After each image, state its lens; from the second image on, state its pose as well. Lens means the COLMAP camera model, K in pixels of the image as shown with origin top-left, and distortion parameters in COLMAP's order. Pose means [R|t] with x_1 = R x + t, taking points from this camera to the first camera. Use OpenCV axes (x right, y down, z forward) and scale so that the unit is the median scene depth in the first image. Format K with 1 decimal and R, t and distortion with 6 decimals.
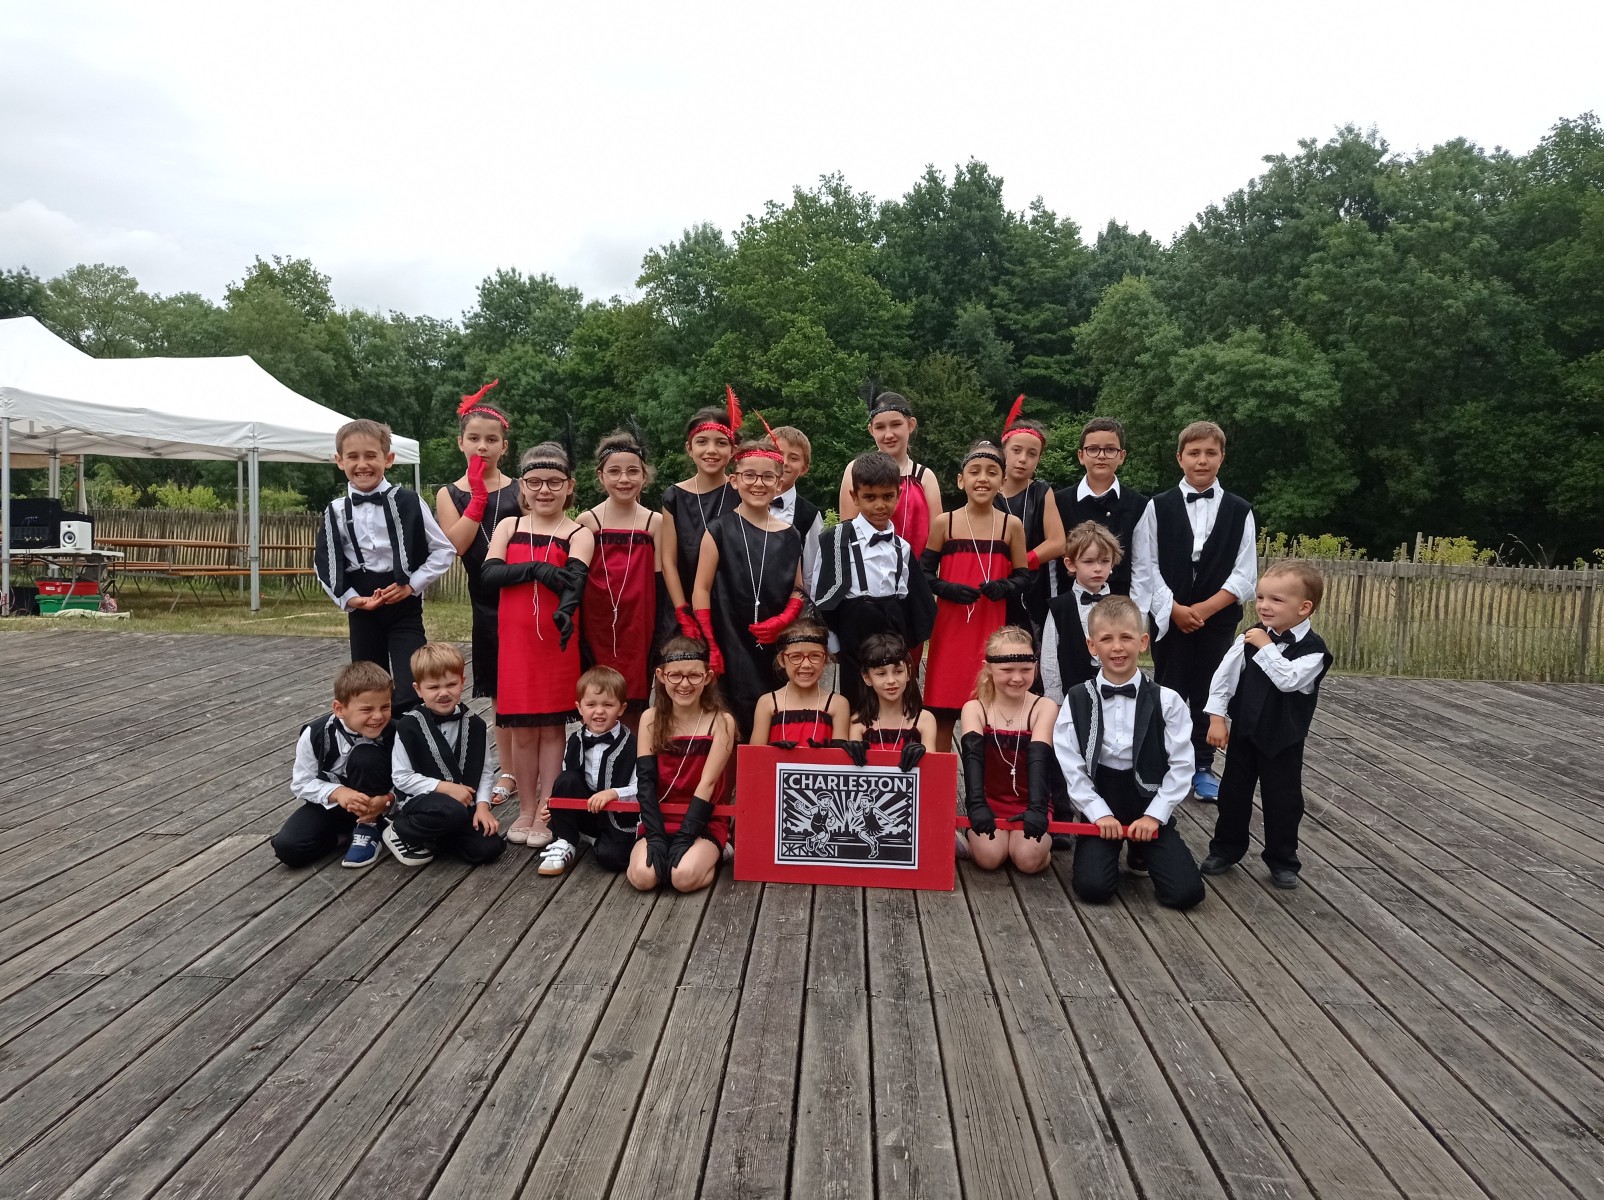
lens RADIAL K [[1237.8, 0, 802.0], [0, 1237.8, 600.0], [0, 0, 1]] dist [0.121449, -0.219445]
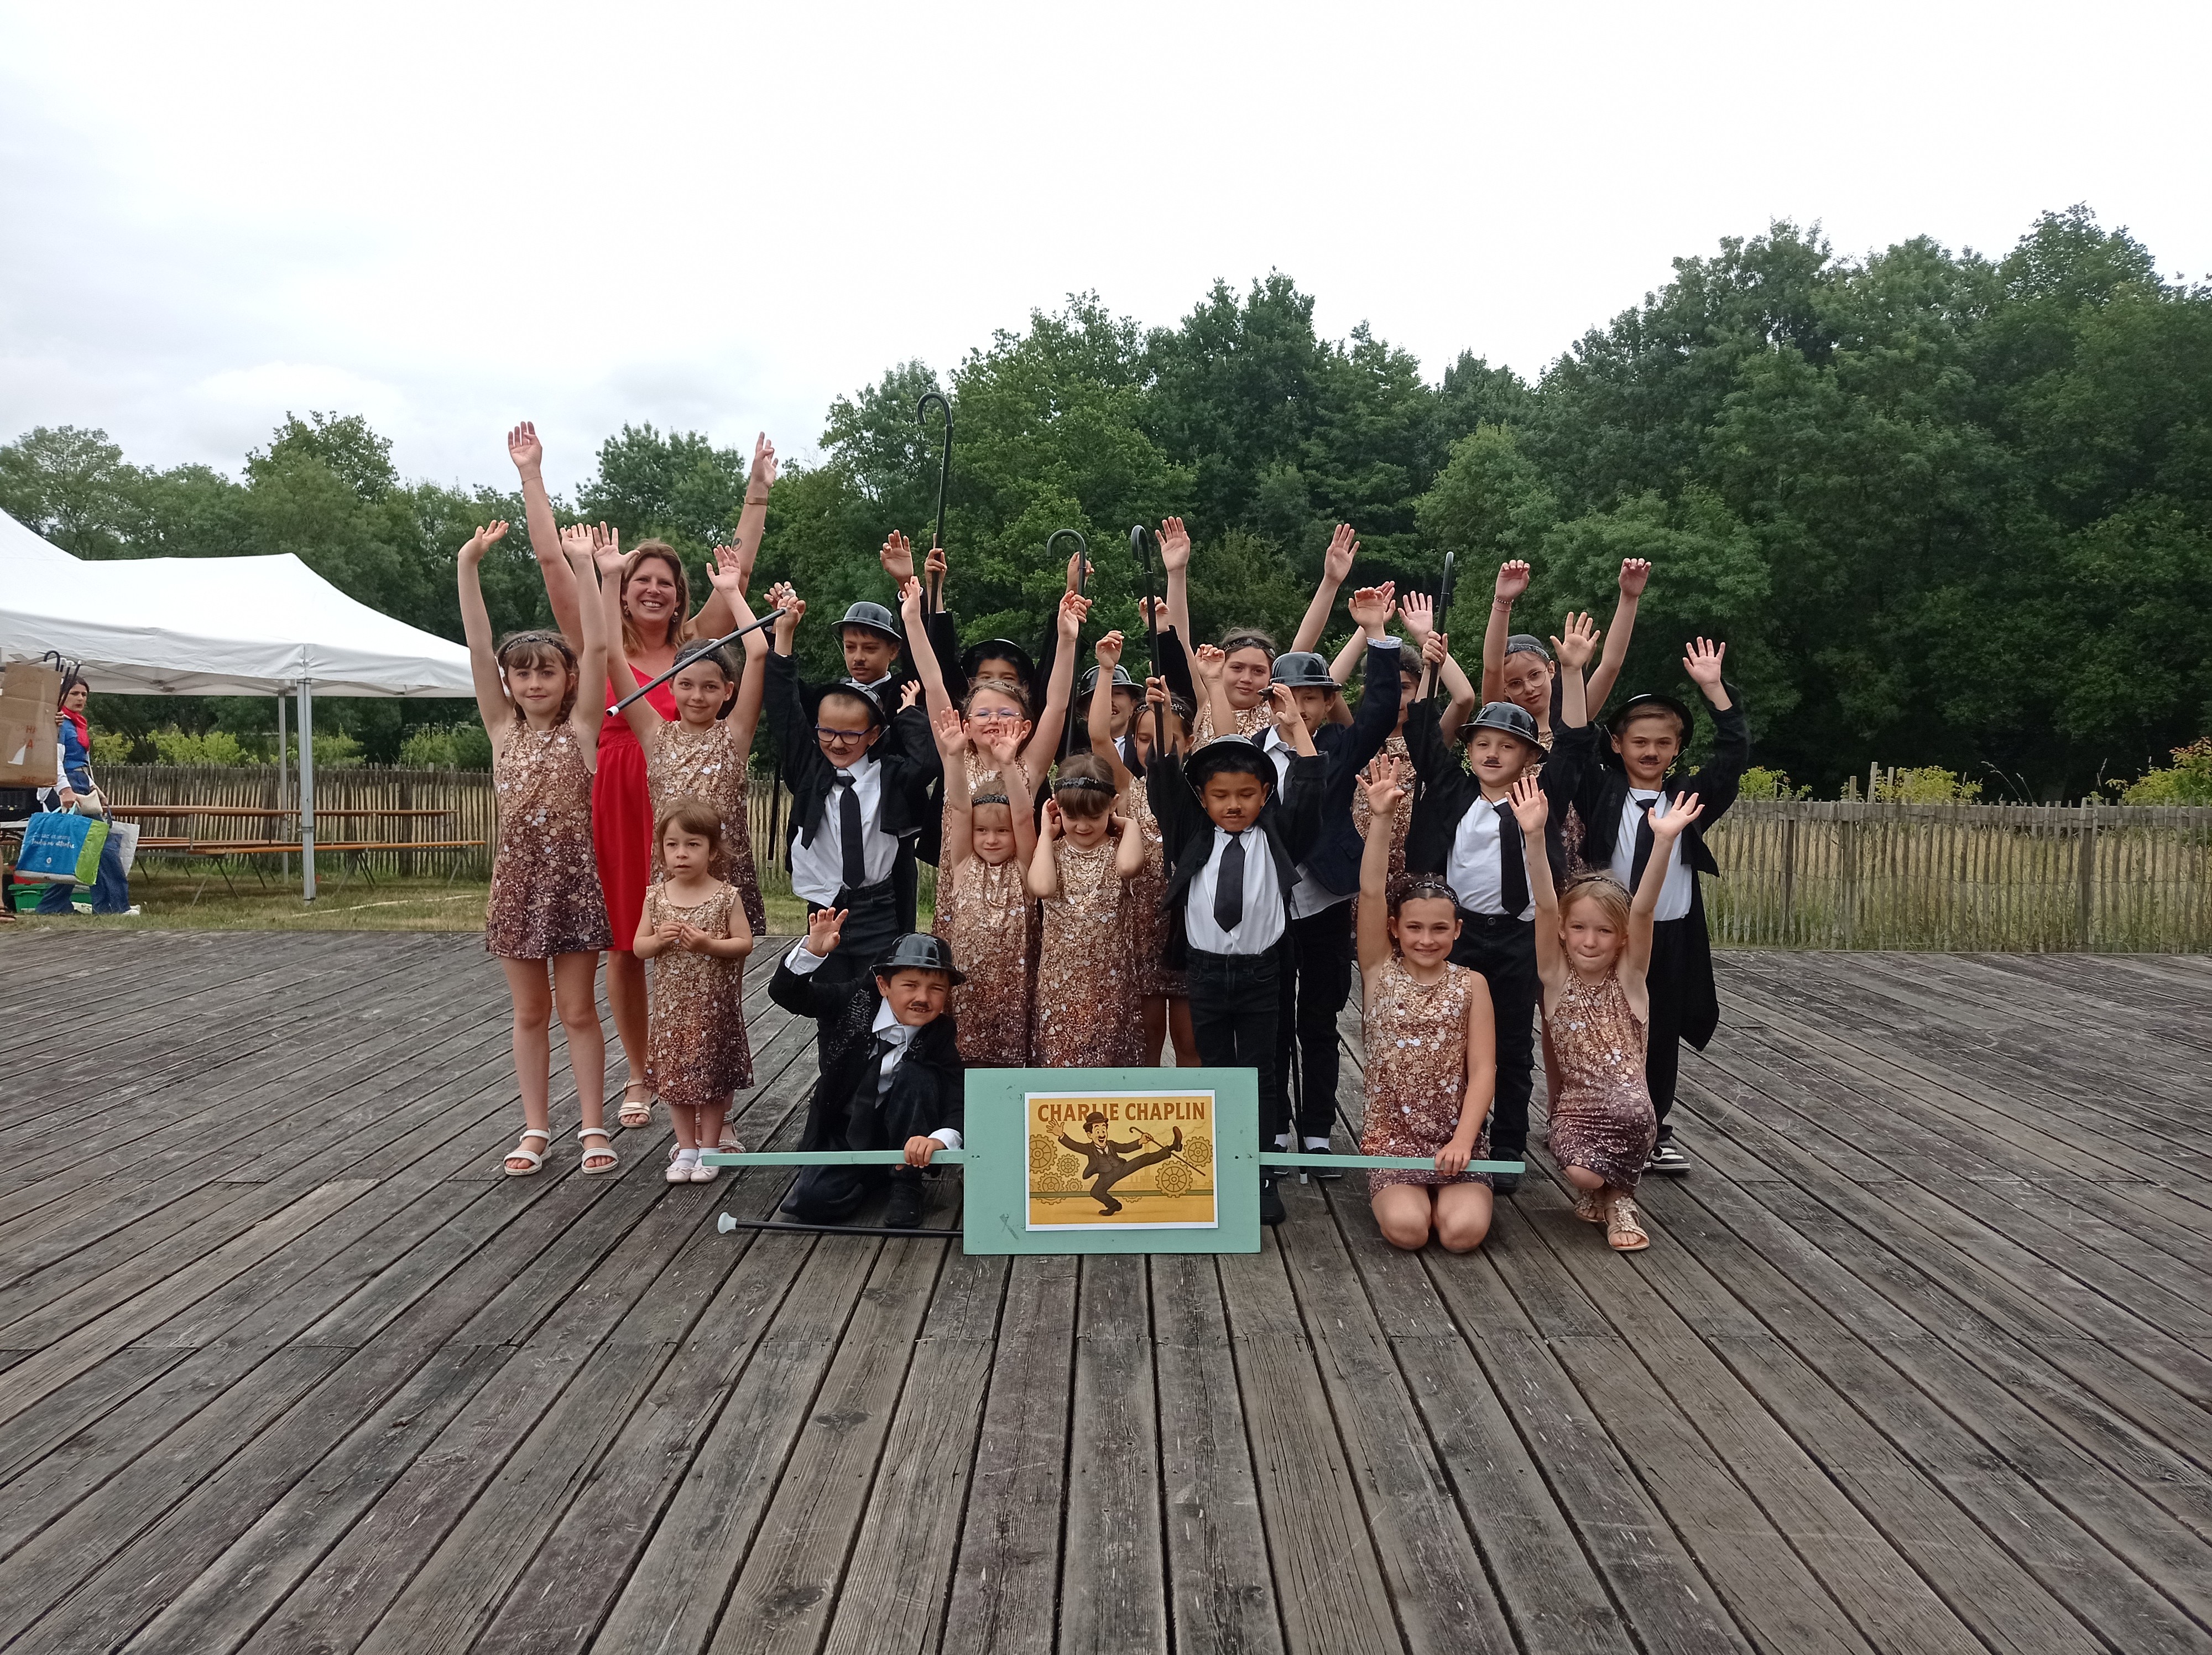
lens RADIAL K [[1702.2, 0, 1106.2], [0, 1702.2, 834.1], [0, 0, 1]] dist [0.137770, -0.256265]
pose [[0.999296, -0.021289, 0.030898, -0.003125], [0.021959, 0.999527, -0.021529, 0.006082], [-0.030425, 0.022193, 0.999291, -0.078315]]
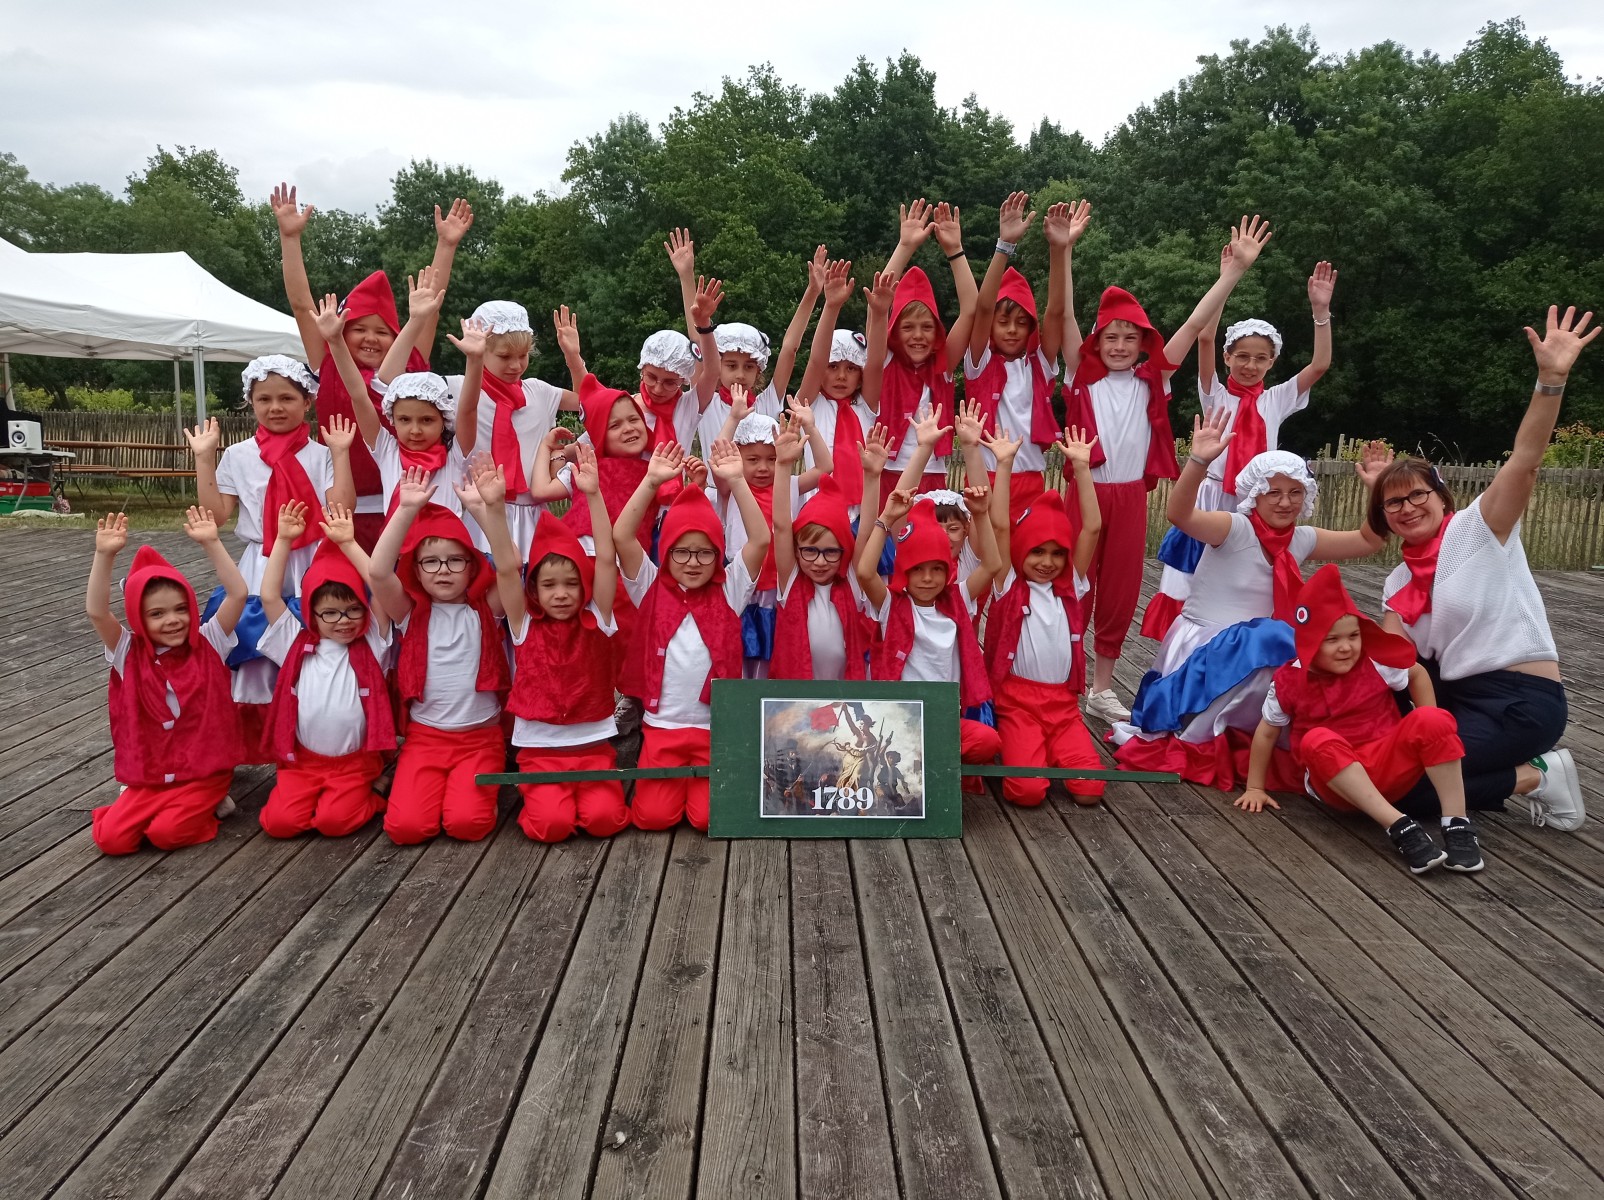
lens RADIAL K [[1234.3, 0, 803.8], [0, 1234.3, 615.9], [0, 0, 1]] dist [0.123716, -0.219754]
pose [[0.998303, -0.008796, 0.057568, -0.063546], [0.003782, 0.996233, 0.086629, 0.019299], [-0.058113, -0.086264, 0.994576, -0.082833]]
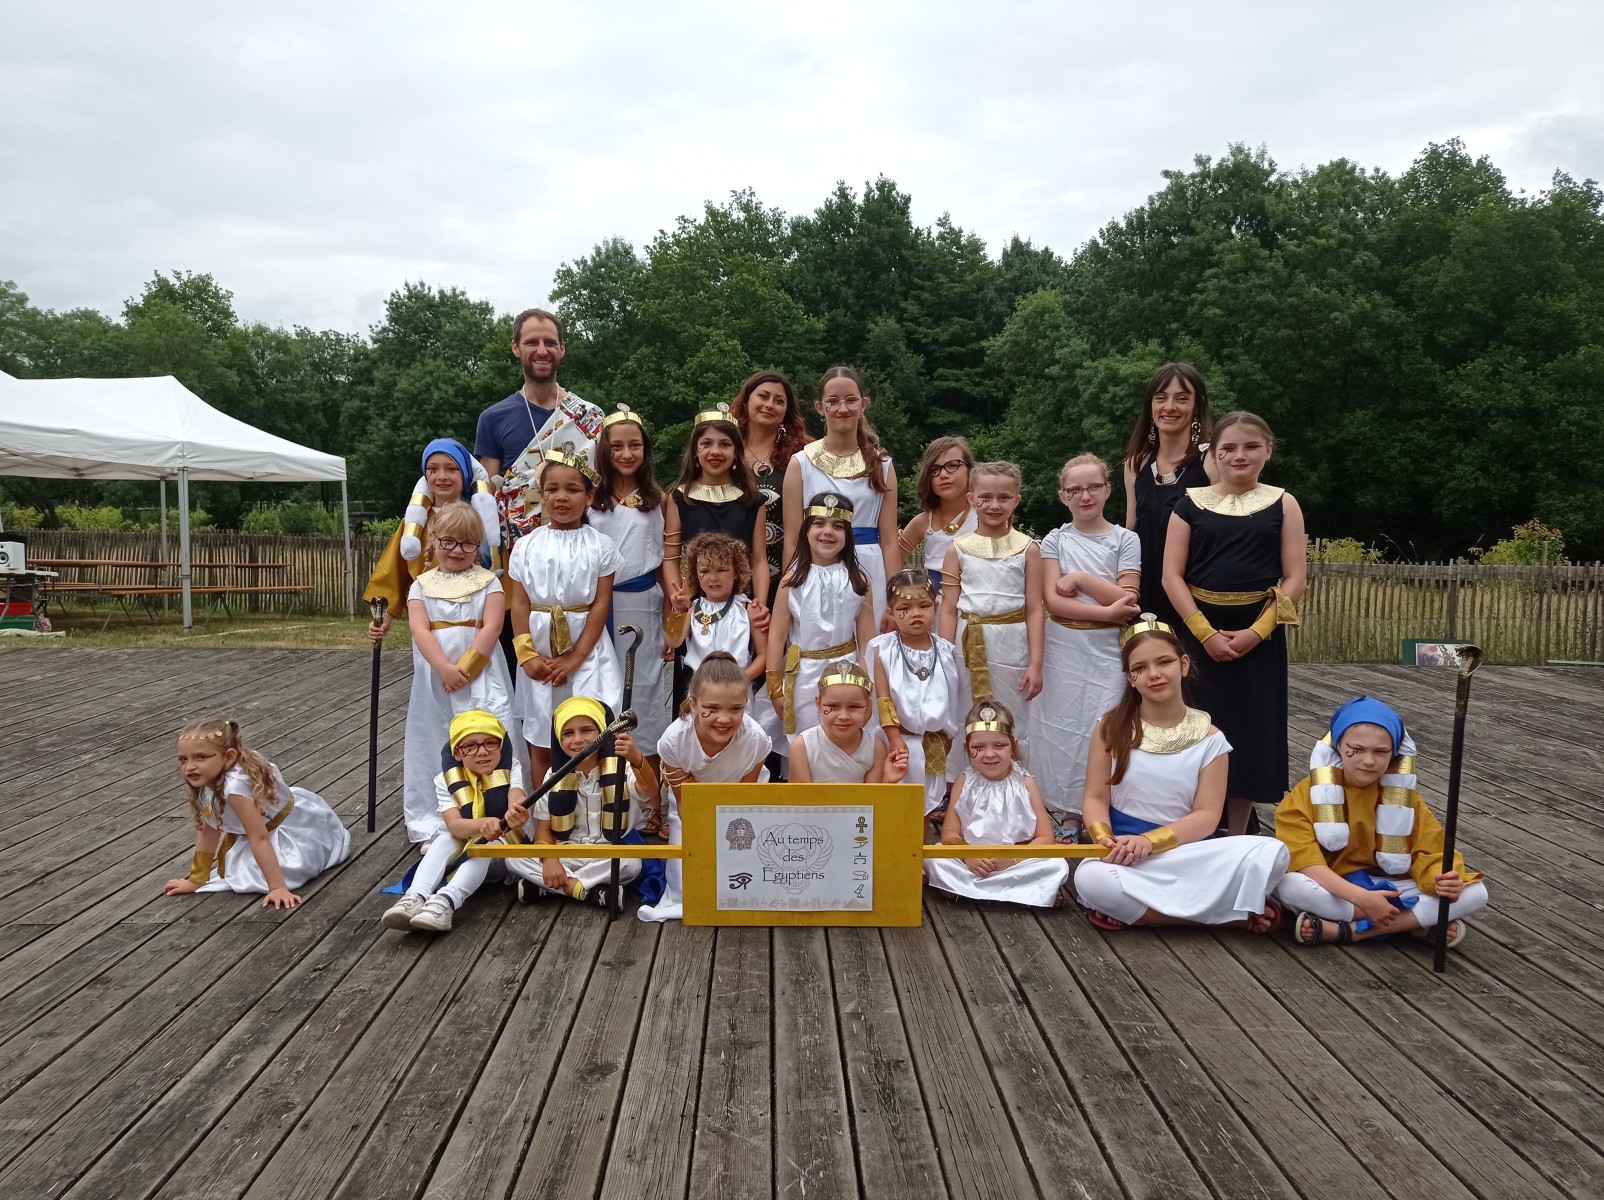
lens RADIAL K [[1234.2, 0, 802.1], [0, 1234.2, 604.8], [0, 0, 1]] dist [0.137770, -0.256265]
pose [[0.997651, -0.018676, 0.065906, -0.026443], [0.019055, 0.999805, -0.005120, 0.013861], [-0.065798, 0.006364, 0.997813, -0.128641]]
